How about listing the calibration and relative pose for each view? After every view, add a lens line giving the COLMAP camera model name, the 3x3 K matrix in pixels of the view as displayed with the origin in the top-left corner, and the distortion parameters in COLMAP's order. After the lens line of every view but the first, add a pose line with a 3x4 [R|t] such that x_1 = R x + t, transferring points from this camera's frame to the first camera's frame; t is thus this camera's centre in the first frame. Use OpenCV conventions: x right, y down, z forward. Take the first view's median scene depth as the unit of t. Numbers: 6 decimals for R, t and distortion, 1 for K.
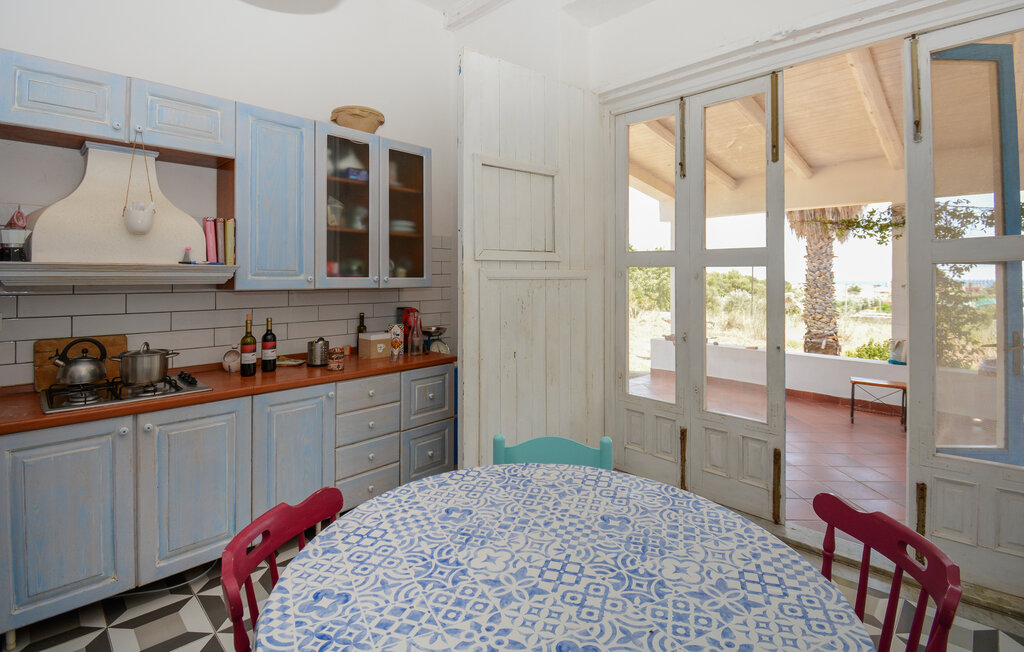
lens RADIAL K [[476.7, 0, 510.1], [0, 476.7, 281.6], [0, 0, 1]] dist [0.004319, -0.015381]
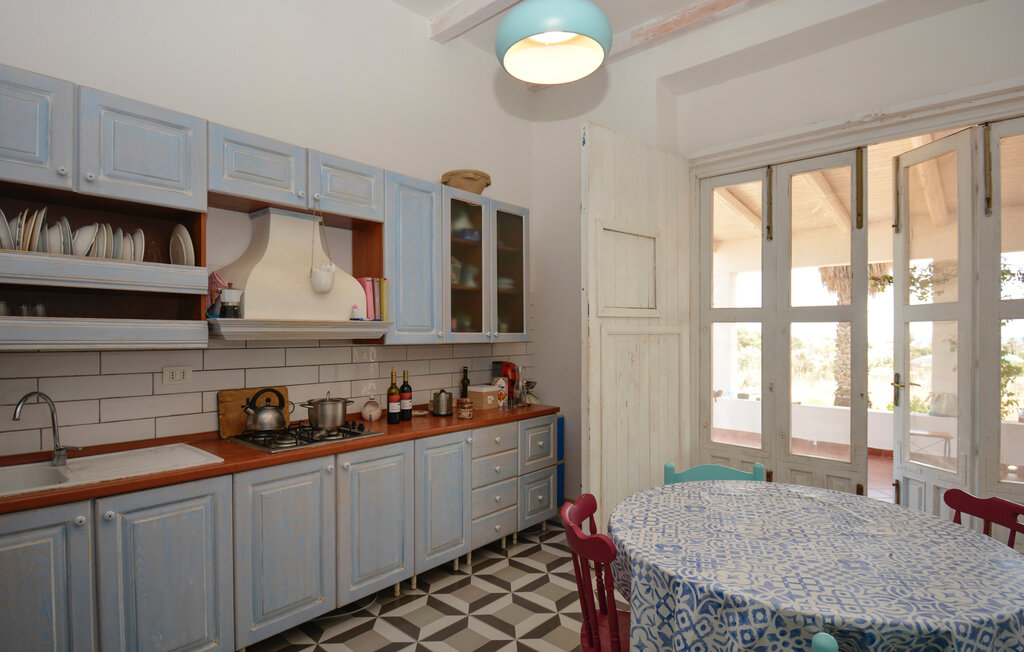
lens RADIAL K [[539.6, 0, 513.2], [0, 539.6, 346.4], [0, 0, 1]] dist [-0.003600, -0.007818]
pose [[0.998501, -0.003225, 0.054635, -0.321356], [0.002444, 0.999894, 0.014373, 0.004915], [-0.054676, -0.014218, 0.998403, -0.216194]]
